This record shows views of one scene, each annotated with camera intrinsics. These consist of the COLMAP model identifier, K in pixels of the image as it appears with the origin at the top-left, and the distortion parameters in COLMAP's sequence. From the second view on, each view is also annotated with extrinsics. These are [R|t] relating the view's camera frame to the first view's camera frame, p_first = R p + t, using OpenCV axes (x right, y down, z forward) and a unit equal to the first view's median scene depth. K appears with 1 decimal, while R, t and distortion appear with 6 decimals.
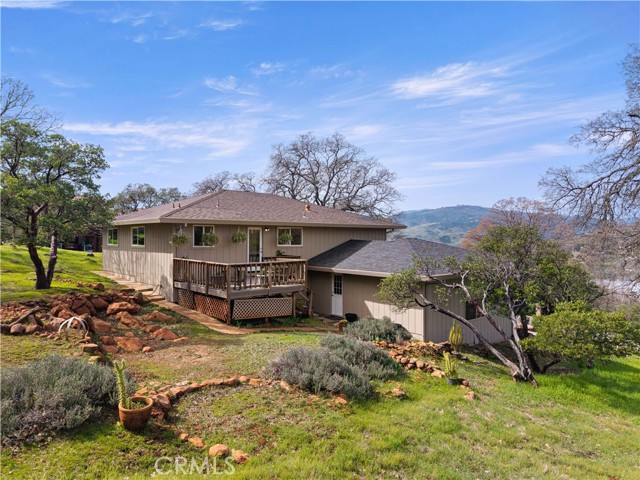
lens RADIAL K [[426.6, 0, 320.8], [0, 426.6, 242.5], [0, 0, 1]] dist [-0.002480, -0.000206]
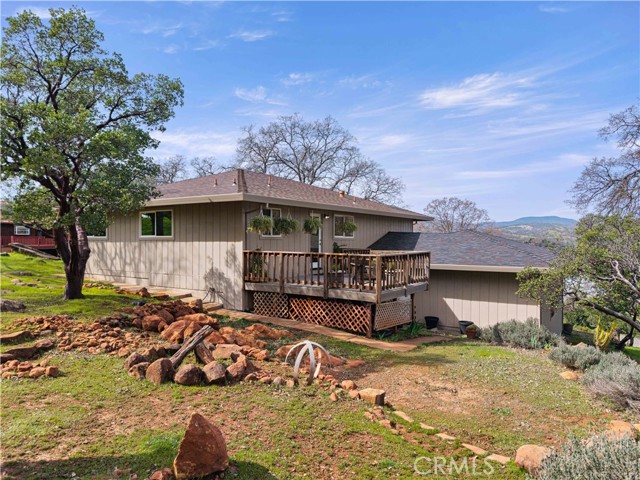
lens RADIAL K [[426.6, 0, 320.8], [0, 426.6, 242.5], [0, 0, 1]] dist [-0.002480, -0.000206]
pose [[0.966461, -0.003129, 0.256794, -0.463931], [0.004355, 0.999982, -0.004206, 0.030315], [-0.256776, 0.005183, 0.966457, 0.296300]]
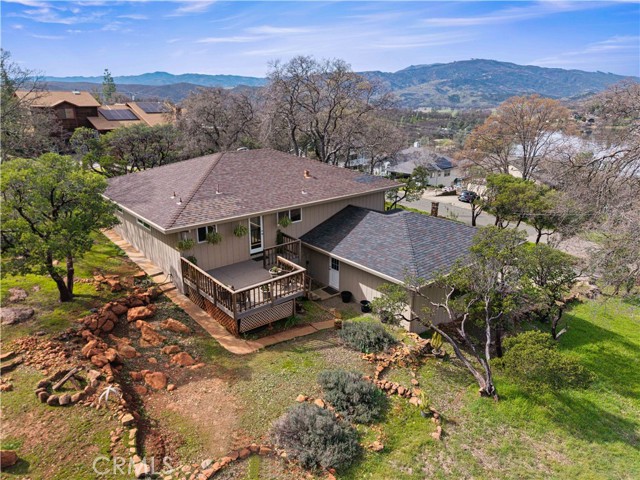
lens RADIAL K [[426.6, 0, 320.8], [0, 426.6, 242.5], [0, 0, 1]] dist [-0.002480, -0.000206]
pose [[0.999986, 0.005108, -0.001630, 0.007462], [-0.004326, 0.948260, 0.317467, -0.387262], [0.003168, -0.317455, 0.948268, 0.001946]]
